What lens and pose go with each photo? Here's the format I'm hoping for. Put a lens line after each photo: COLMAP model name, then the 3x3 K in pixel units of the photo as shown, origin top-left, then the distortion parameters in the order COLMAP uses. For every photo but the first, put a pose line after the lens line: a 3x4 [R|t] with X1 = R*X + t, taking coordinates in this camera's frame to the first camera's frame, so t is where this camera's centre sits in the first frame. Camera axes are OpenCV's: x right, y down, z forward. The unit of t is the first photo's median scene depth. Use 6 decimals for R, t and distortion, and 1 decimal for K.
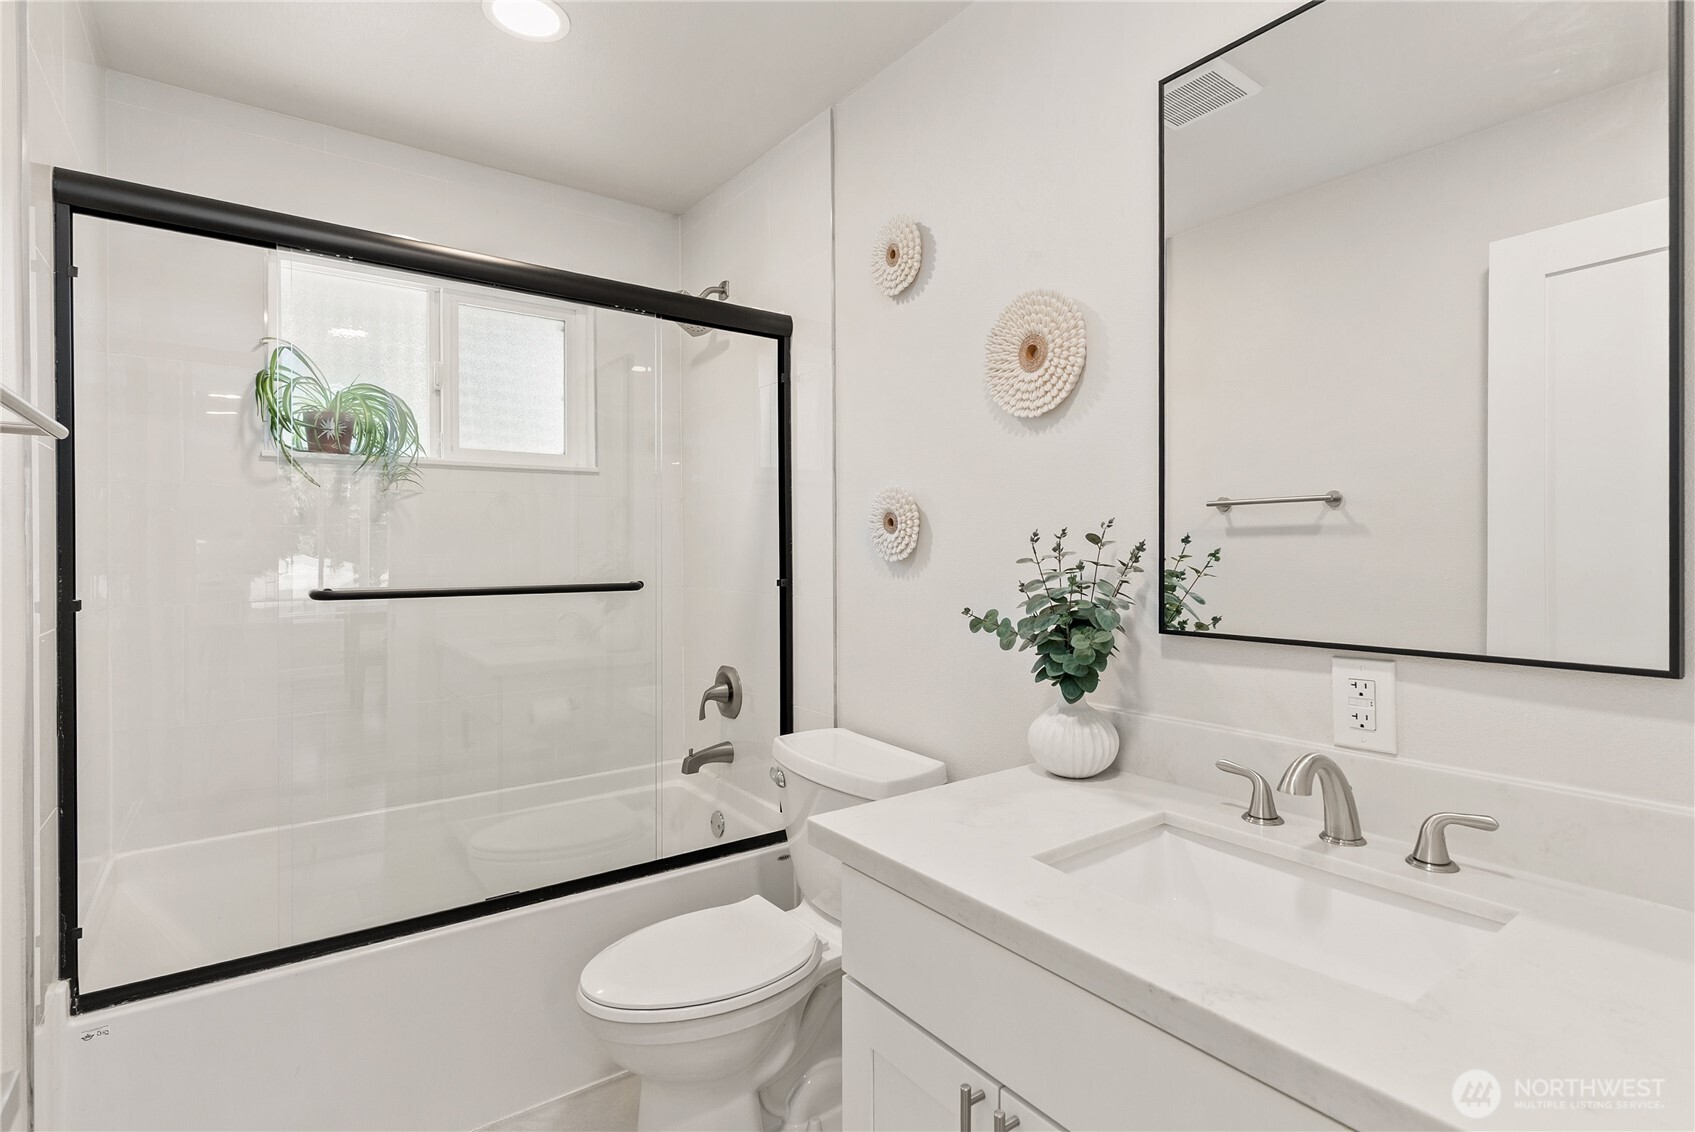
lens RADIAL K [[807.1, 0, 847.9], [0, 807.1, 555.8], [0, 0, 1]] dist [0.000621, 0.000123]
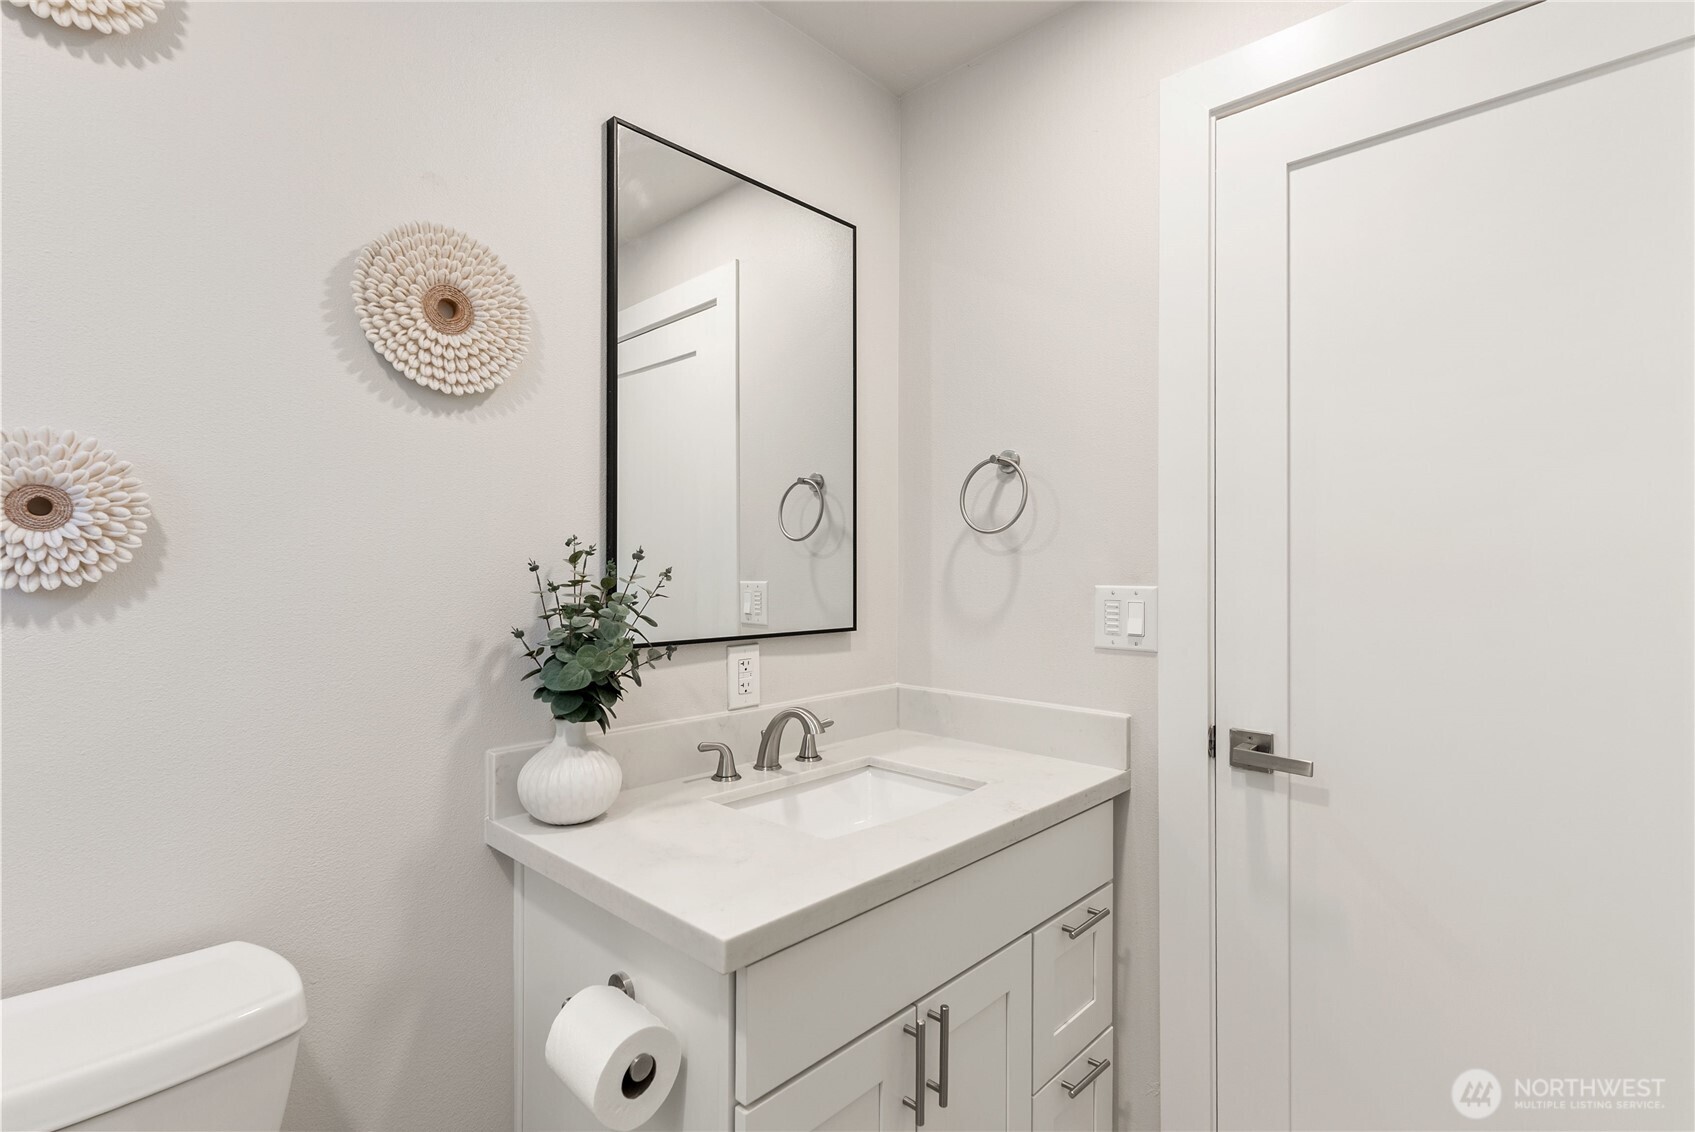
lens RADIAL K [[809.5, 0, 847.5], [0, 809.5, 566.0], [0, 0, 1]] dist [0.000024, 0.000019]
pose [[-0.183213, 0.004400, 0.983063, -0.714474], [0.001575, 0.999990, -0.004182, -0.006808], [-0.983072, 0.000782, -0.183218, 0.934178]]
